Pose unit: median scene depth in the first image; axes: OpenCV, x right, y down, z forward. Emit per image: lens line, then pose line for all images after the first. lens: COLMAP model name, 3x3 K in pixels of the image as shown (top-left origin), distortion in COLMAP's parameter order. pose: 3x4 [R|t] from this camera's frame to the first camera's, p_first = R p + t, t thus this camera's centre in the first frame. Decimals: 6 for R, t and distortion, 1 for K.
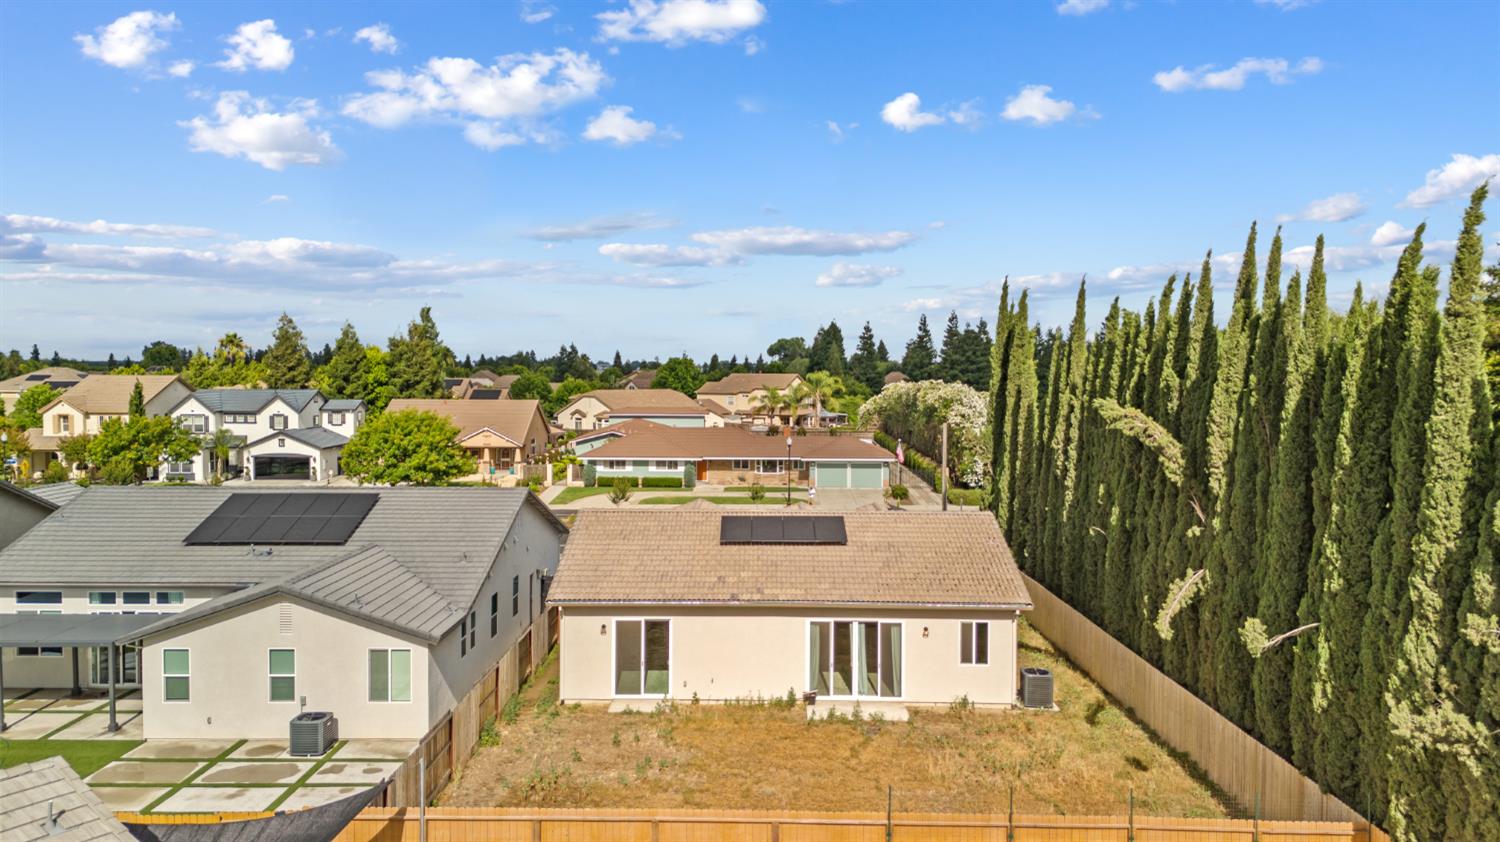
lens RADIAL K [[1106.9, 0, 750.0], [0, 1106.9, 421.0], [0, 0, 1]] dist [0.087270, -0.084186]
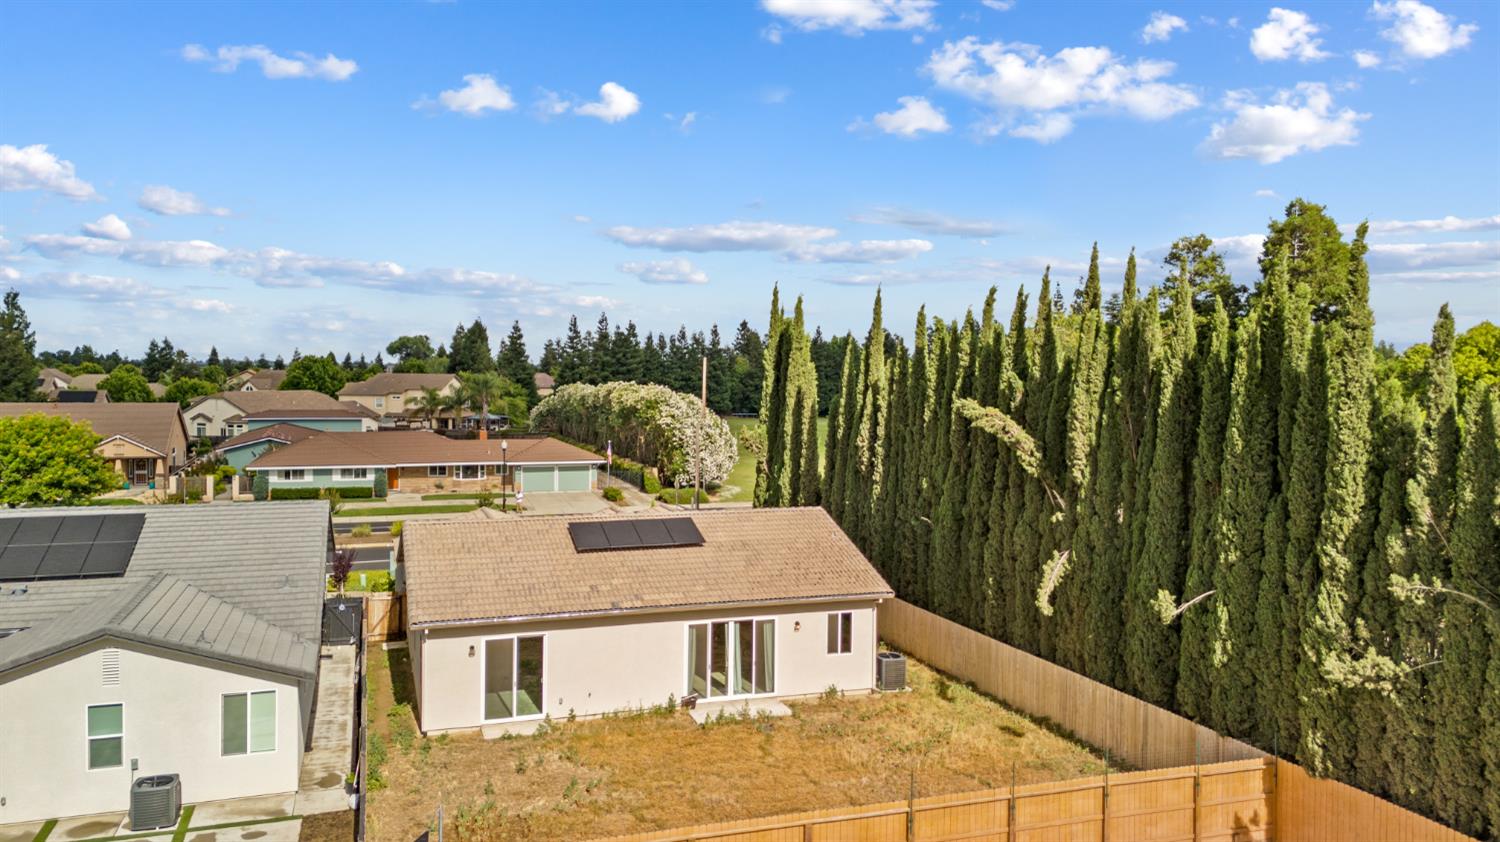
lens RADIAL K [[1106.9, 0, 750.0], [0, 1106.9, 421.0], [0, 0, 1]] dist [0.087270, -0.084186]
pose [[0.939528, -0.009979, 0.342326, -0.232692], [0.010523, 0.999945, 0.000270, -0.000513], [-0.342310, 0.003349, 0.939581, 0.052344]]
